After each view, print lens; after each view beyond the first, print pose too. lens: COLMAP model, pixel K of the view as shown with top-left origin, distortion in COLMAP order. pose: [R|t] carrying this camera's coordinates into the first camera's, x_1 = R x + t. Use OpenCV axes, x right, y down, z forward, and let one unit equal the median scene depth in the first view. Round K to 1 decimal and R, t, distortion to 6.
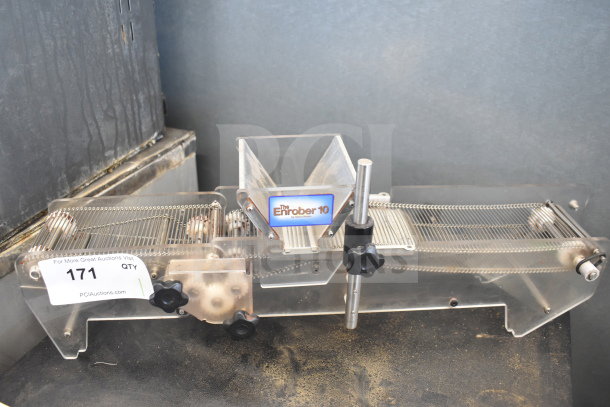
lens RADIAL K [[529.4, 0, 305.0], [0, 529.4, 203.5], [0, 0, 1]] dist [-0.102737, -0.001727]
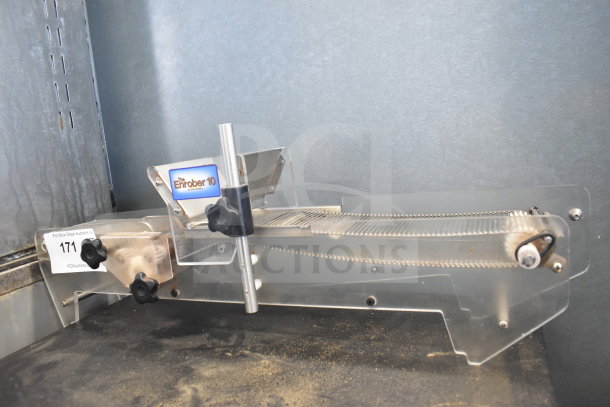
lens RADIAL K [[477.6, 0, 305.0], [0, 477.6, 203.5], [0, 0, 1]] dist [-0.104241, 0.005918]
pose [[0.875008, -0.067068, -0.479441, 0.607812], [-0.104854, 0.940592, -0.322942, 0.318249], [0.472617, 0.332848, 0.815993, 0.261675]]
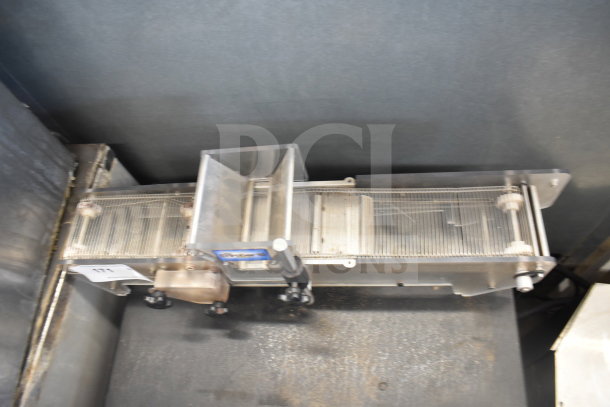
lens RADIAL K [[477.6, 0, 305.0], [0, 477.6, 203.5], [0, 0, 1]] dist [-0.104241, 0.005918]
pose [[0.971807, 0.054081, -0.229491, 0.326128], [0.080244, 0.839370, 0.537605, -0.574988], [0.221702, -0.540863, 0.811366, 0.198913]]
